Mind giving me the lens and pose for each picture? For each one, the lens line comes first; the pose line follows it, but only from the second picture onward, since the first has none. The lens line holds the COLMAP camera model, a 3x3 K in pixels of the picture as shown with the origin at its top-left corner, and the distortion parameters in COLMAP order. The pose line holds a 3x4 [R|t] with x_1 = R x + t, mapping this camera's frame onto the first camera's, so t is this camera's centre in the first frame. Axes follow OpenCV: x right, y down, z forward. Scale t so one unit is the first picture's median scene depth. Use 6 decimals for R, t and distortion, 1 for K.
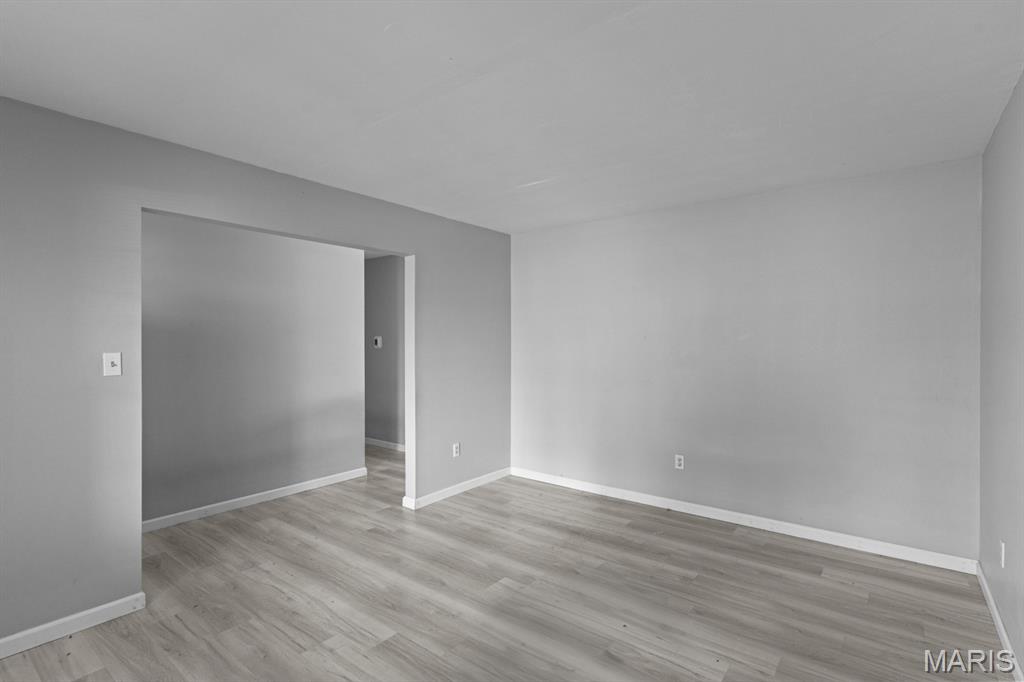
lens RADIAL K [[494.0, 0, 513.0], [0, 494.0, 339.7], [0, 0, 1]] dist [0.001079, 0.000464]
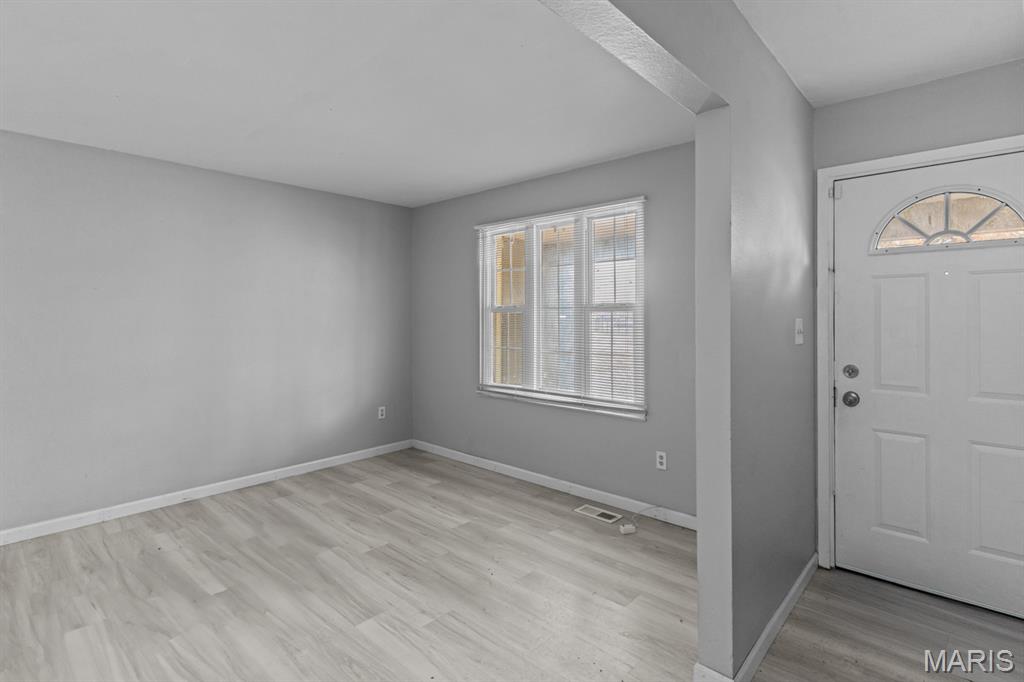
lens RADIAL K [[494.0, 0, 507.4], [0, 494.0, 330.9], [0, 0, 1]] dist [0.001079, 0.000464]
pose [[-0.996964, -0.005349, 0.077685, -0.600044], [-0.004308, 0.999899, 0.013555, 0.036172], [-0.077750, 0.013179, -0.996886, 1.940007]]
